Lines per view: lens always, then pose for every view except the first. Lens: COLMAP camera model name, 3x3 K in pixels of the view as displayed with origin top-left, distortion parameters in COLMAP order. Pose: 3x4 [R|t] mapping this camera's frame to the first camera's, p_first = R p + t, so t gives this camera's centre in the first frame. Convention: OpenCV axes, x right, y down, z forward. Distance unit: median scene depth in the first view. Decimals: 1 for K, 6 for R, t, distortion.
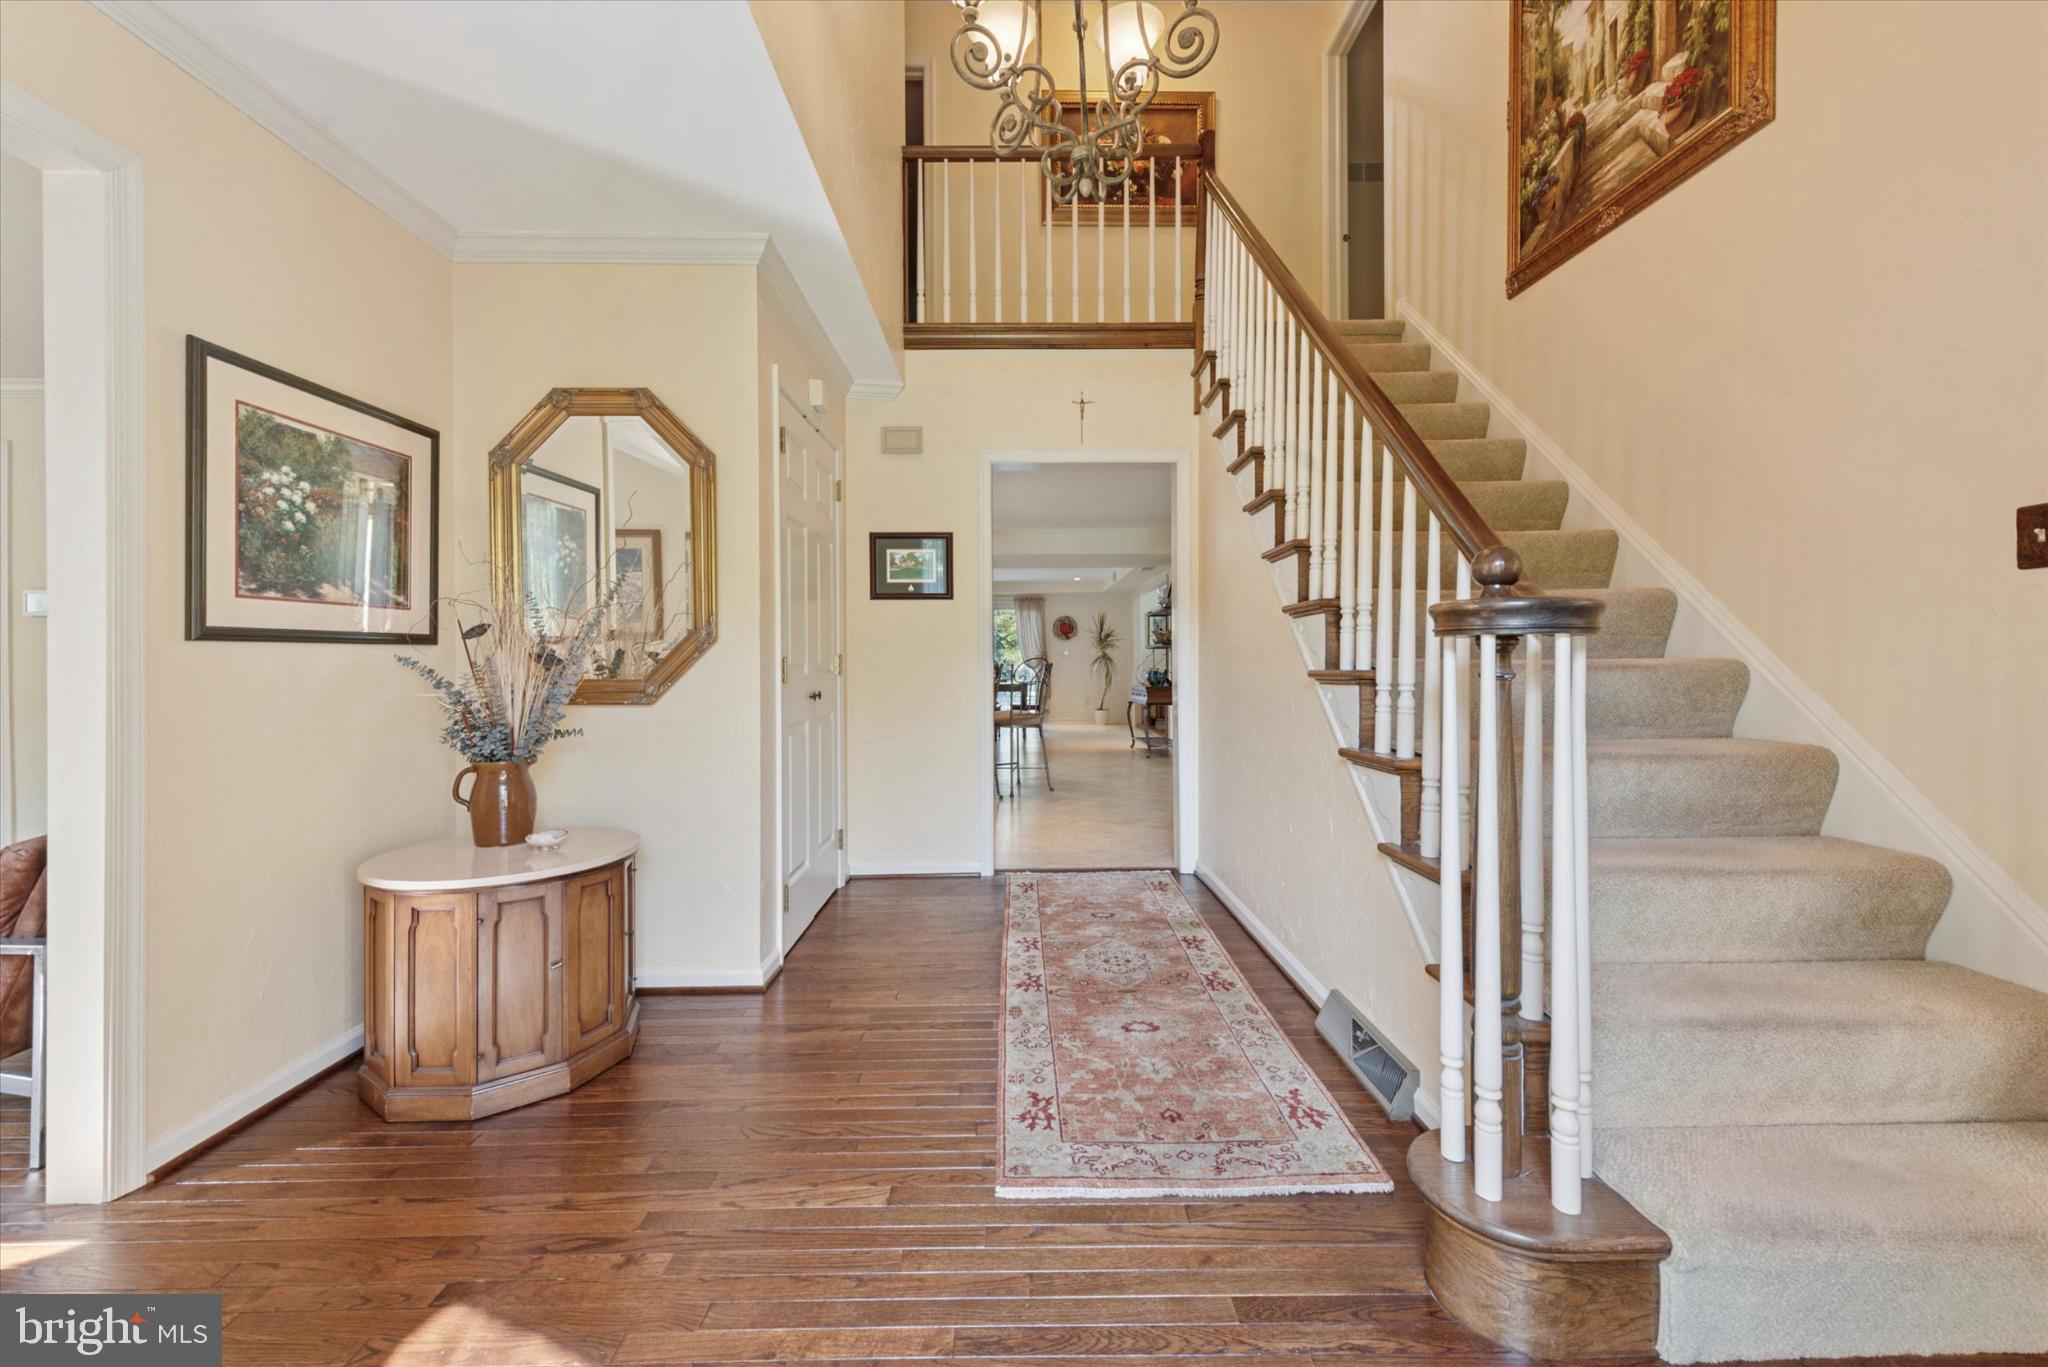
lens RADIAL K [[814.8, 0, 1023.5], [0, 814.8, 671.0], [0, 0, 1]] dist [0.011282, -0.002797]
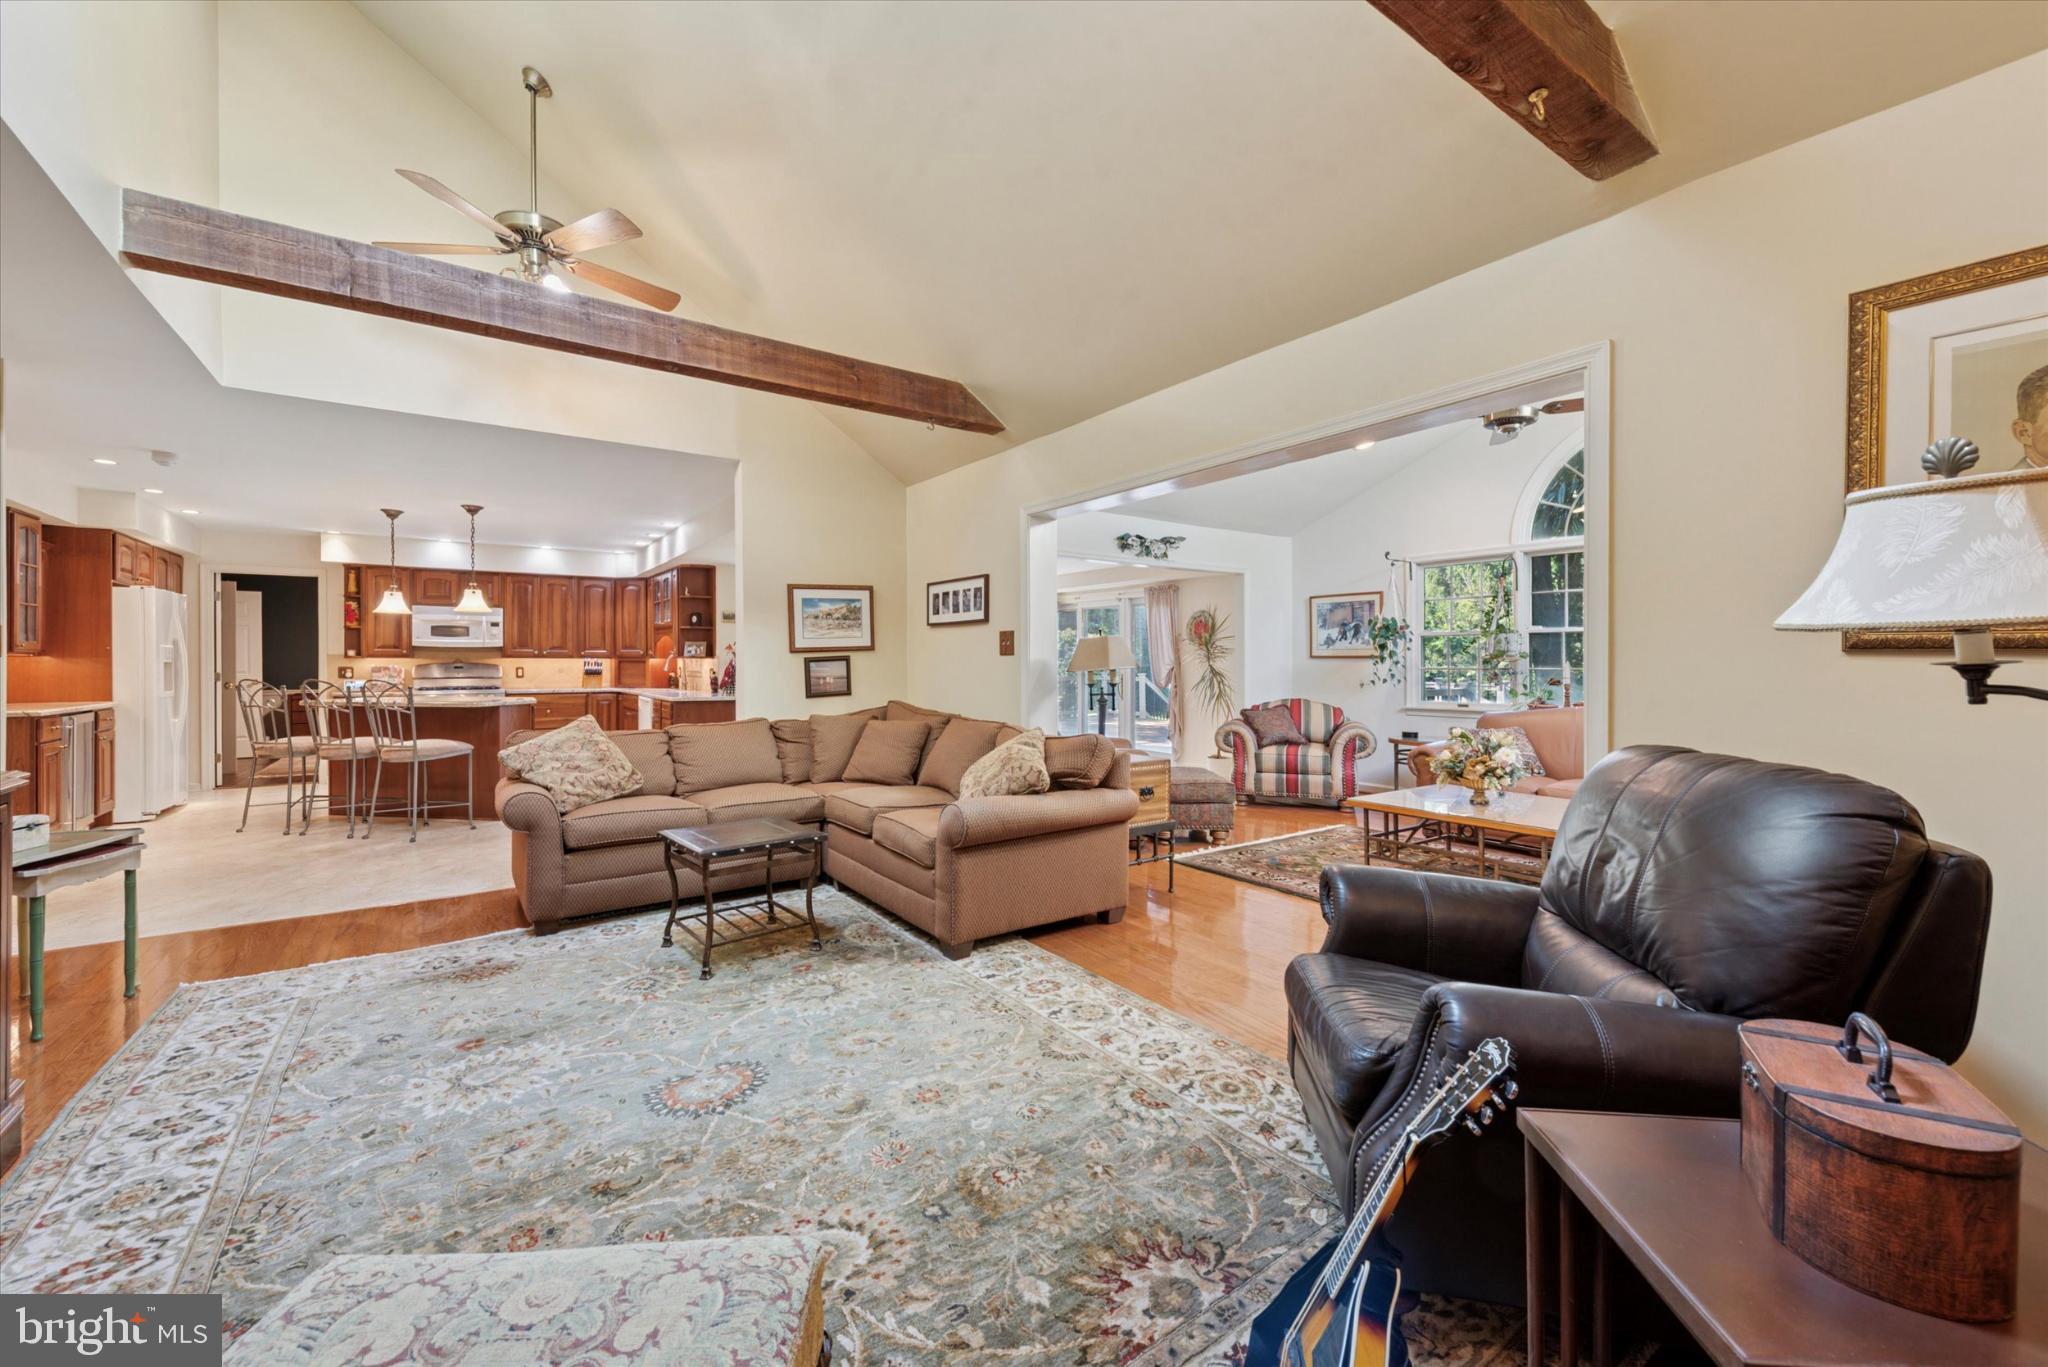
lens RADIAL K [[814.8, 0, 1033.2], [0, 814.8, 671.2], [0, 0, 1]] dist [0.011282, -0.002797]
pose [[0.579832, 0.010284, -0.814671, 0.516881], [-0.007949, 0.999944, 0.006965, -0.021797], [0.814697, 0.002437, 0.579882, 0.510672]]
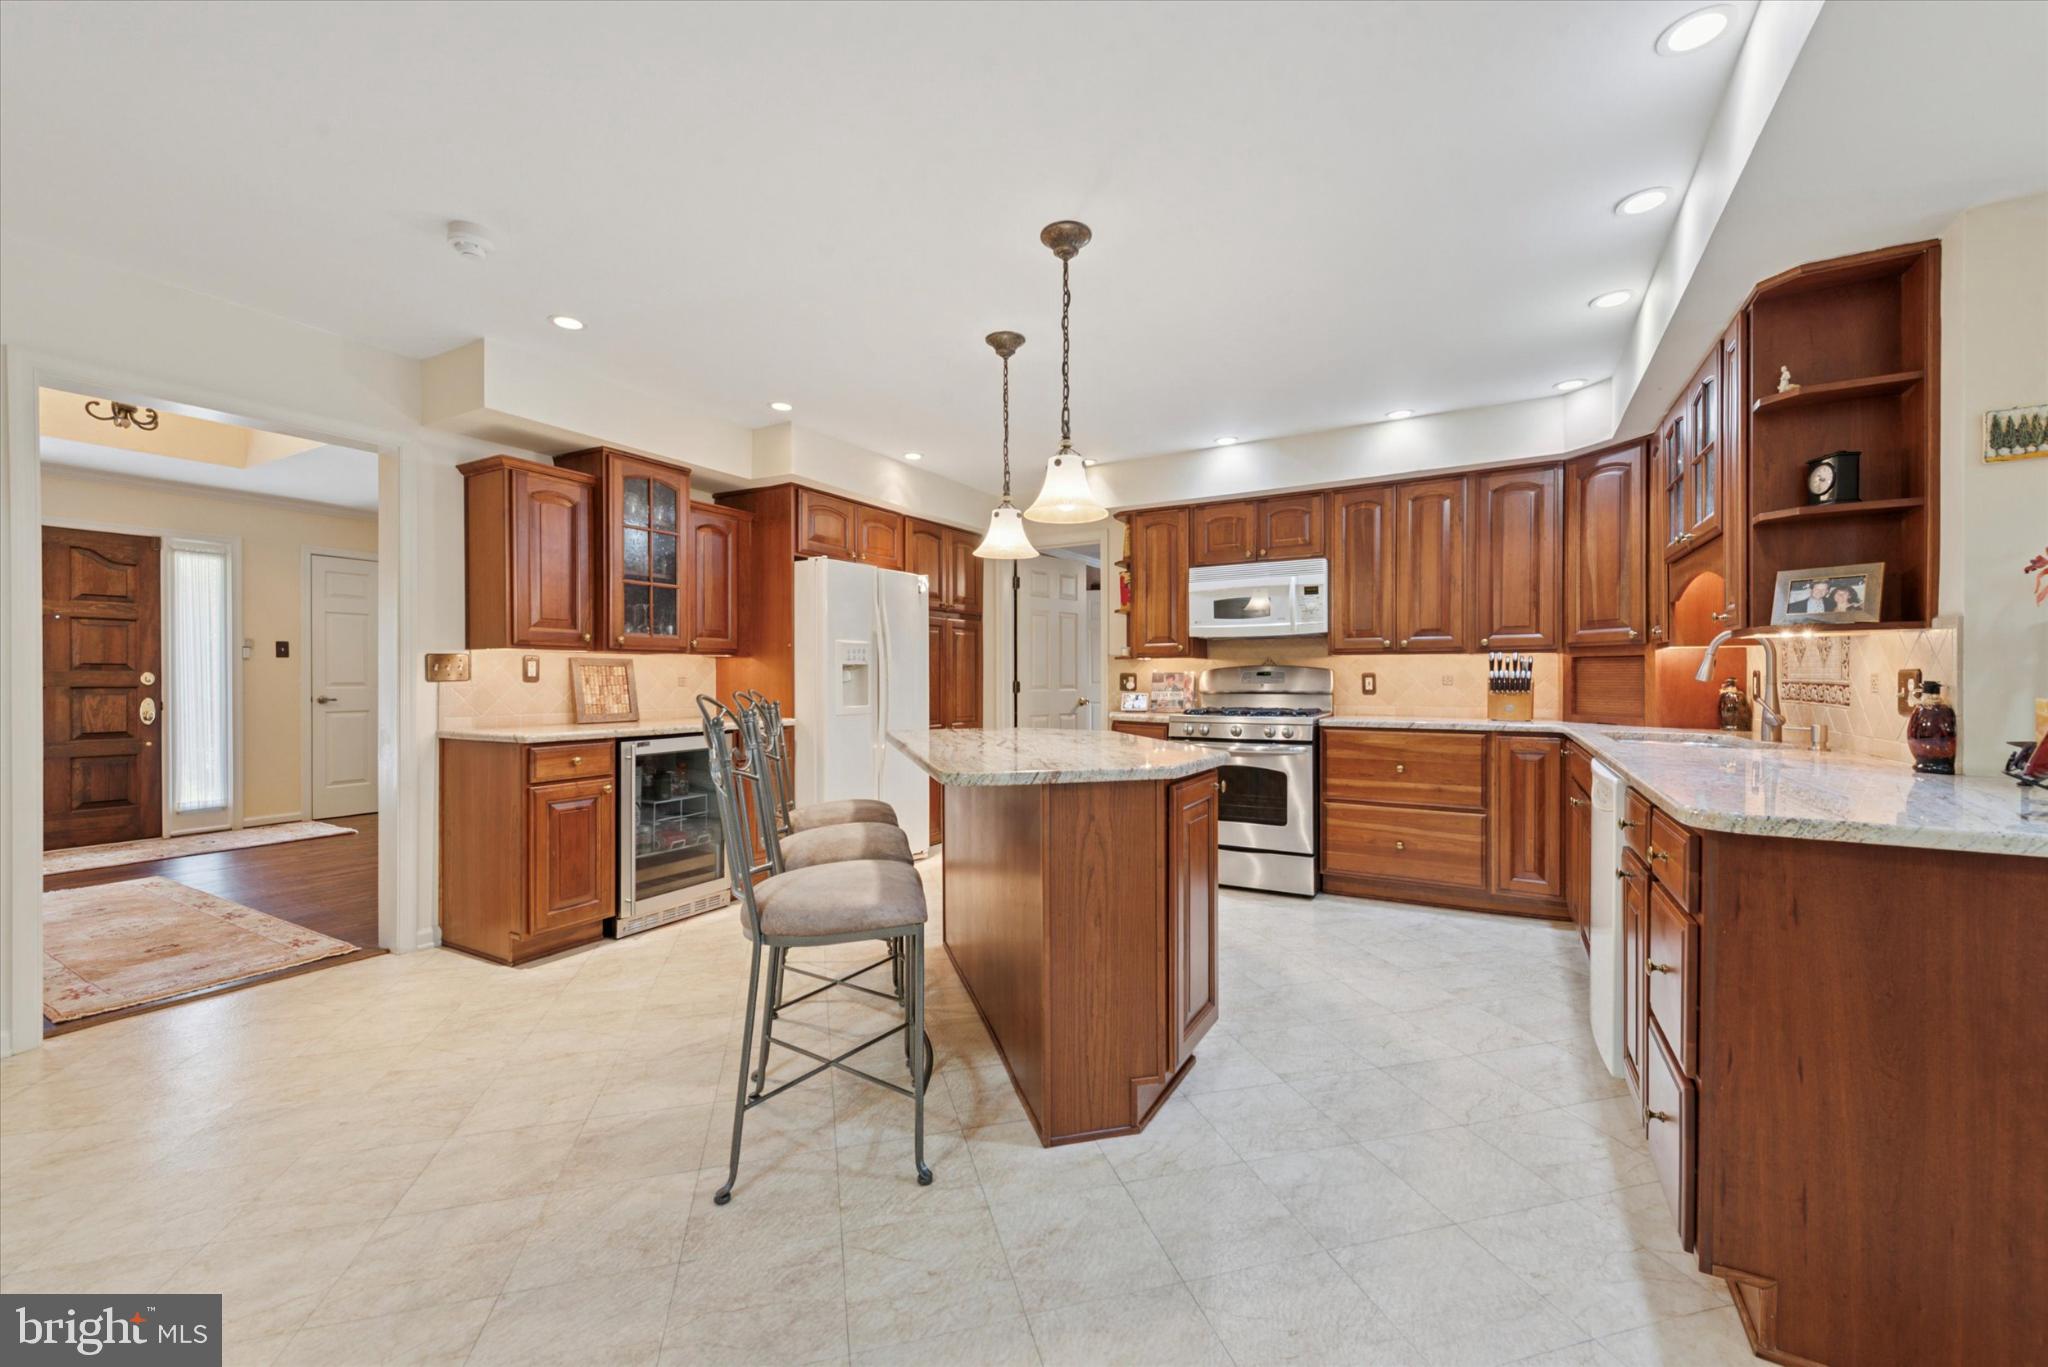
lens RADIAL K [[814.8, 0, 1010.0], [0, 814.8, 677.6], [0, 0, 1]] dist [0.011282, -0.002797]
pose [[-0.510871, 0.000304, -0.859658, 0.100988], [-0.005197, 0.999981, 0.003442, -0.015805], [0.859642, 0.006226, -0.510859, 0.601897]]
